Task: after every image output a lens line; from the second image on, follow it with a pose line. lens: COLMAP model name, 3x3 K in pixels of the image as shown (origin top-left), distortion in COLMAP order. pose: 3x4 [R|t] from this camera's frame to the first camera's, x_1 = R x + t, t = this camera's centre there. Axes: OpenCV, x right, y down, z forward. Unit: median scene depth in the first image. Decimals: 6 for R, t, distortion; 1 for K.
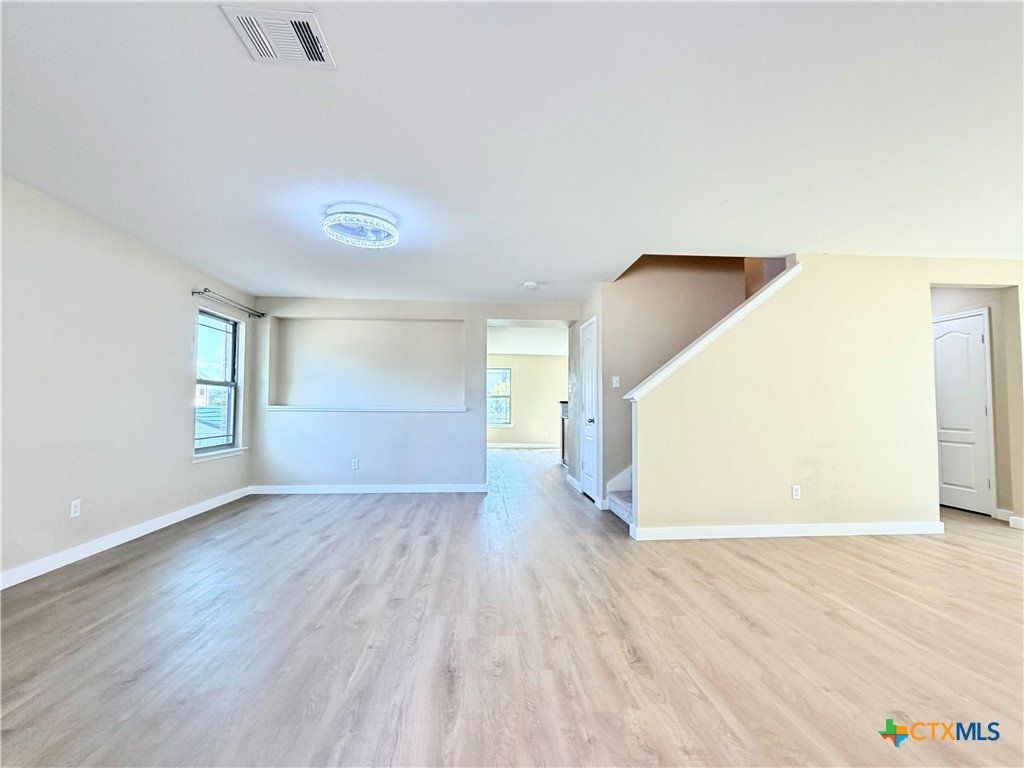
lens RADIAL K [[447.9, 0, 516.3], [0, 447.9, 387.6], [0, 0, 1]] dist [-0.000310, -0.000094]
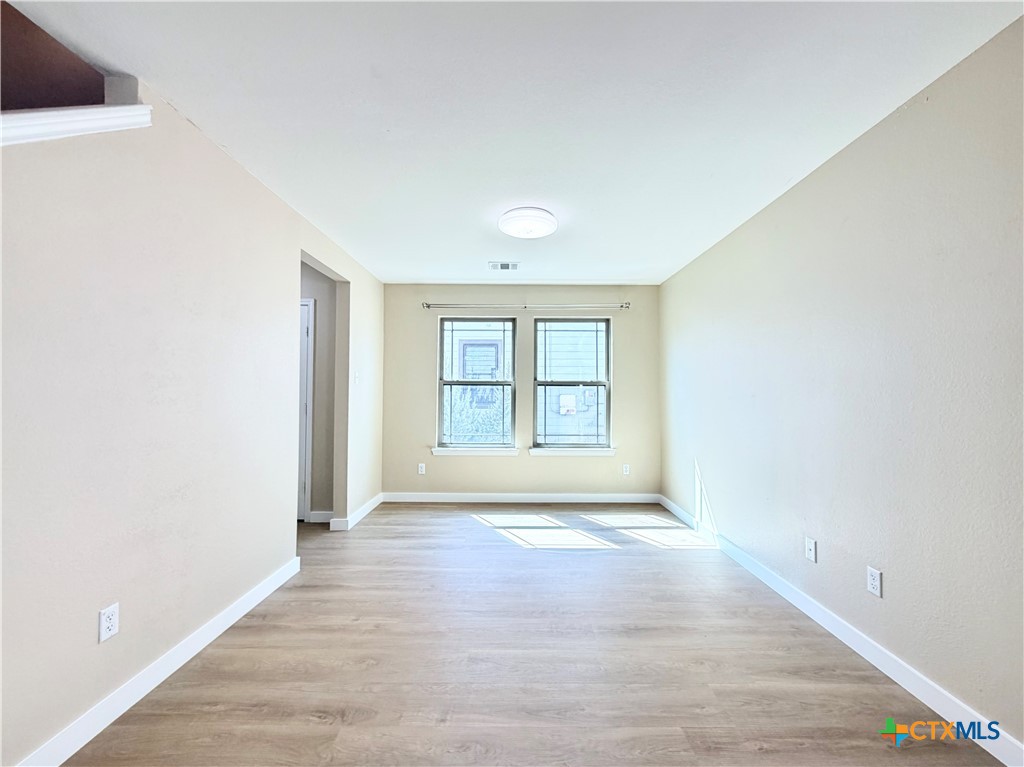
lens RADIAL K [[416.5, 0, 515.1], [0, 416.5, 383.4], [0, 0, 1]] dist [0.001487, 0.000099]
pose [[0.082834, 0.020235, 0.996358, 0.305499], [-0.046572, 0.998780, -0.016412, -0.008723], [-0.995475, -0.045043, 0.083675, 0.709130]]
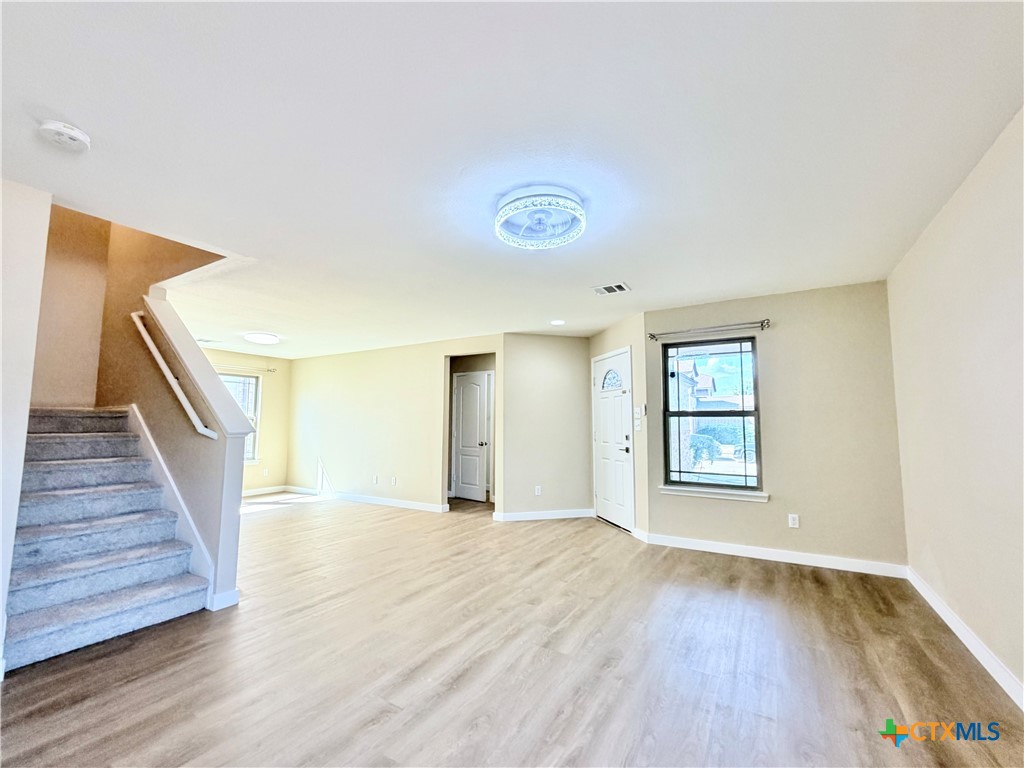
lens RADIAL K [[429.9, 0, 512.0], [0, 429.9, 384.0], [0, 0, 1]] dist [0.001279, 0.000090]
pose [[-0.809151, 0.049923, 0.585477, -0.735160], [-0.031352, 0.991297, -0.127855, 0.026870], [-0.586764, -0.121810, -0.800543, 1.600985]]
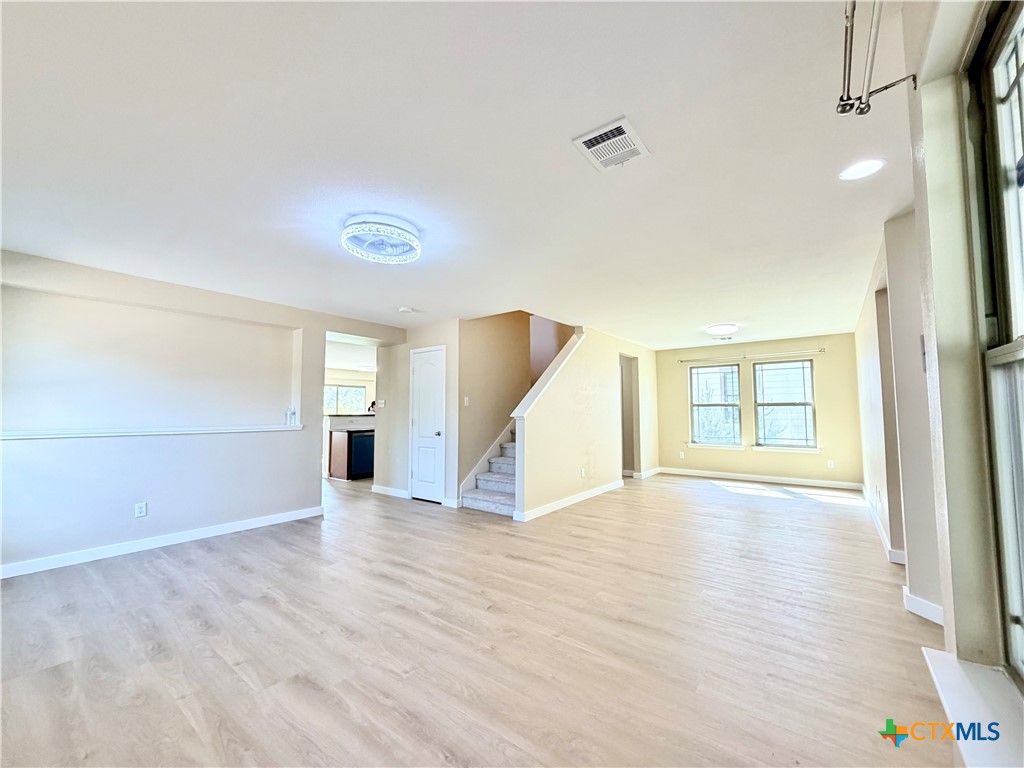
lens RADIAL K [[405.9, 0, 517.7], [0, 405.9, 383.7], [0, 0, 1]] dist [0.002248, 0.000492]
pose [[0.673336, 0.045312, 0.737946, -0.775481], [-0.024819, 0.998943, -0.038692, -0.032740], [-0.738919, 0.007738, 0.673749, 0.211919]]
